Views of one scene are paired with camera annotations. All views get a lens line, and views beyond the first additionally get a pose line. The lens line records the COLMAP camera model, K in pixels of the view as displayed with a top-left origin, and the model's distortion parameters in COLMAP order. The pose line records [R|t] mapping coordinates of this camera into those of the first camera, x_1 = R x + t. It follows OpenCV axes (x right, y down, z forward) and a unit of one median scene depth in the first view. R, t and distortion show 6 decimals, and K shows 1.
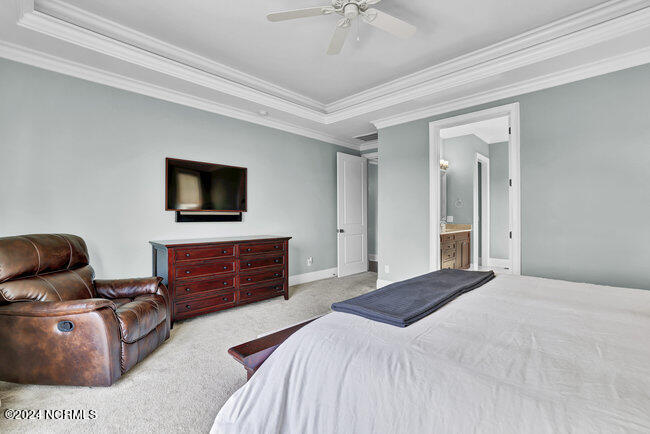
lens RADIAL K [[286.5, 0, 322.9], [0, 286.5, 214.9], [0, 0, 1]] dist [-0.022212, 0.001093]
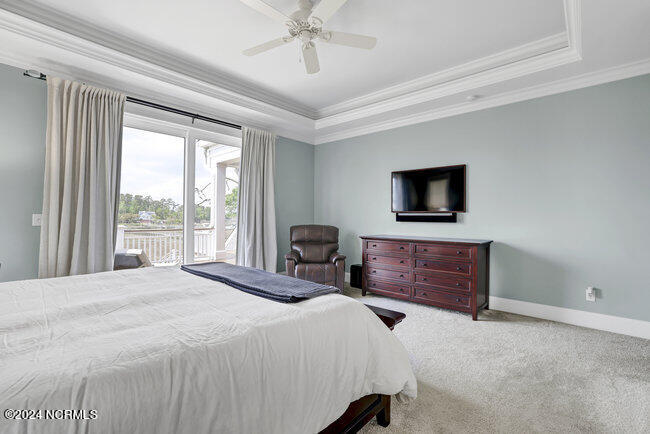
lens RADIAL K [[286.5, 0, 322.9], [0, 286.5, 214.9], [0, 0, 1]] dist [-0.022212, 0.001093]
pose [[0.047640, -0.002560, -0.998861, 0.638075], [0.001198, 0.999996, -0.002506, -0.001522], [0.998864, -0.001078, 0.047643, 0.518043]]
